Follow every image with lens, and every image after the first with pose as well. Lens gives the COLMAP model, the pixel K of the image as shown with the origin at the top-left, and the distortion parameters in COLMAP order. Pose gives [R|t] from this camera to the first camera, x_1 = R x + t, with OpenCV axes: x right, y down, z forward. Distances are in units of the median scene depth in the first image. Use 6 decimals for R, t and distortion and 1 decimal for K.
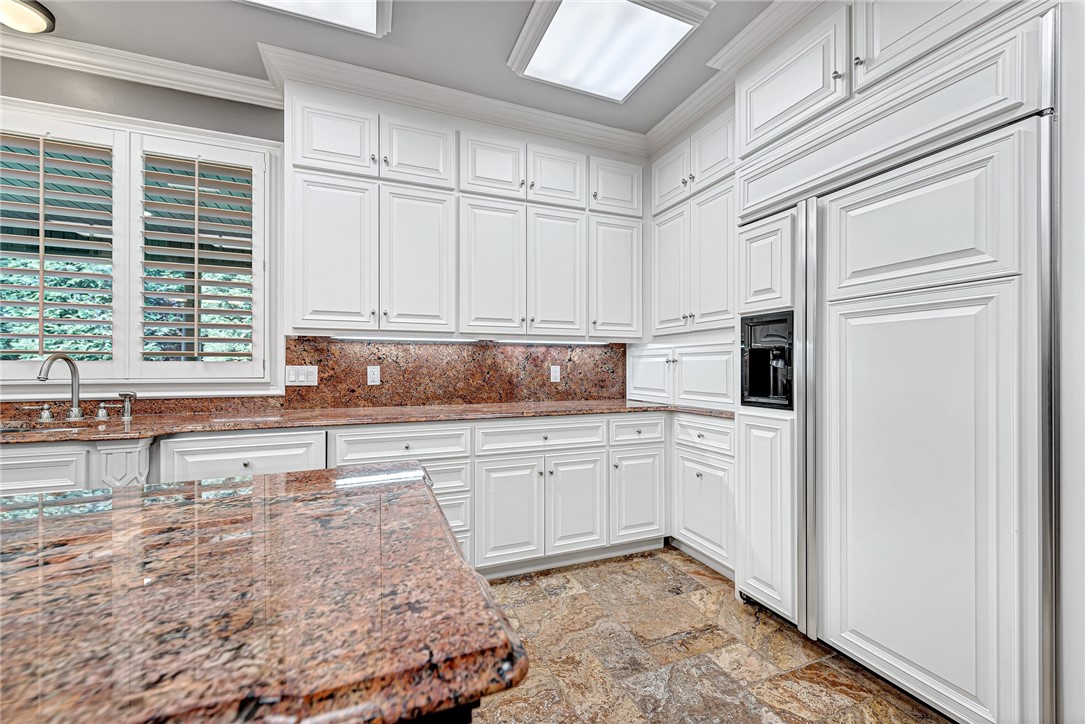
lens RADIAL K [[435.6, 0, 539.5], [0, 435.6, 356.5], [0, 0, 1]] dist [0.012723, -0.003686]
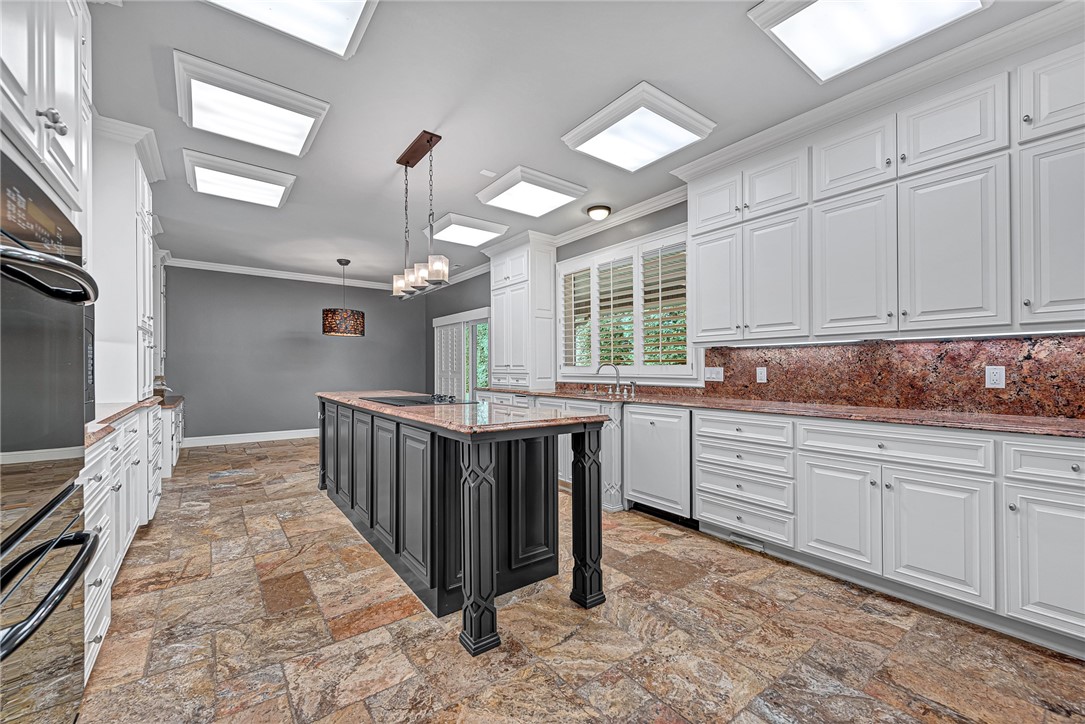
lens RADIAL K [[435.6, 0, 542.4], [0, 435.6, 352.2], [0, 0, 1]] dist [0.012723, -0.003686]
pose [[0.265800, -0.036985, -0.963319, 0.660180], [0.024700, 0.999197, -0.031547, 0.002732], [0.963712, -0.015409, 0.266500, 0.075170]]
